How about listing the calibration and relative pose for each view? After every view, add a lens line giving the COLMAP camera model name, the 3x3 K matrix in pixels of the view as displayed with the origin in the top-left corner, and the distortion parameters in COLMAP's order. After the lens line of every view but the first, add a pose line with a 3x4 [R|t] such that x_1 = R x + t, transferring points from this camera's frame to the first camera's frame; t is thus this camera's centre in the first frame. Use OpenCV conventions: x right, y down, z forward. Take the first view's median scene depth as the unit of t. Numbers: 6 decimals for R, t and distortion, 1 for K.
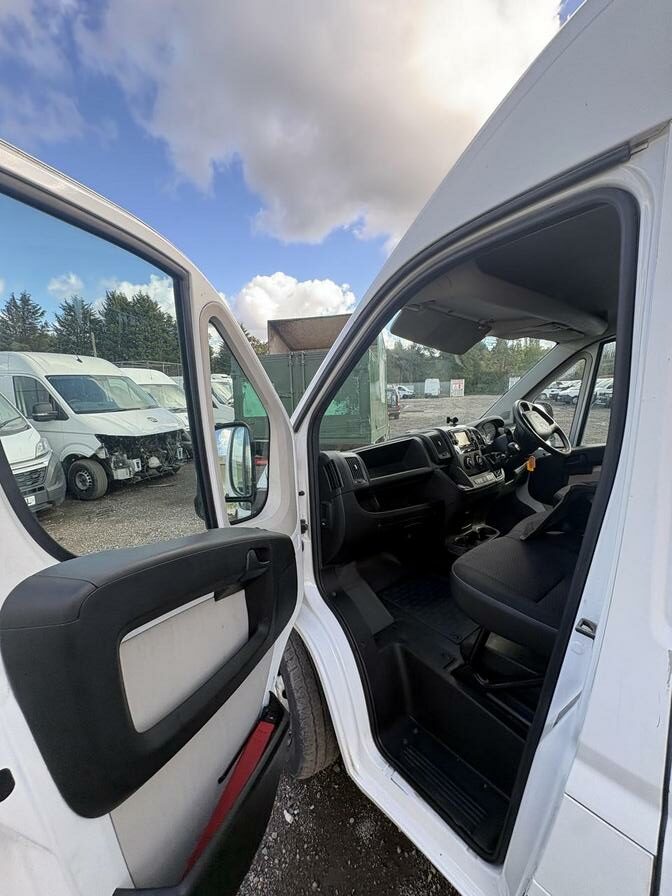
lens RADIAL K [[356.8, 0, 336.0], [0, 356.8, 448.0], [0, 0, 1]] dist [-0.002440, -0.000271]
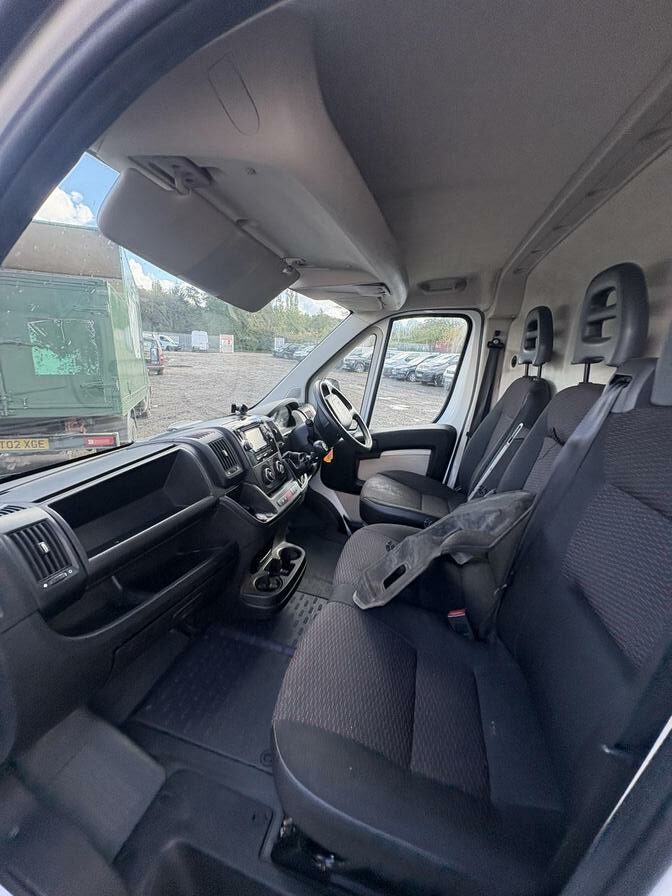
lens RADIAL K [[356.8, 0, 336.0], [0, 356.8, 448.0], [0, 0, 1]] dist [-0.002440, -0.000271]
pose [[0.815289, -0.080357, 0.573452, 0.082218], [0.010428, 0.992201, 0.124210, -0.090677], [-0.578961, -0.095287, 0.809768, 0.346108]]
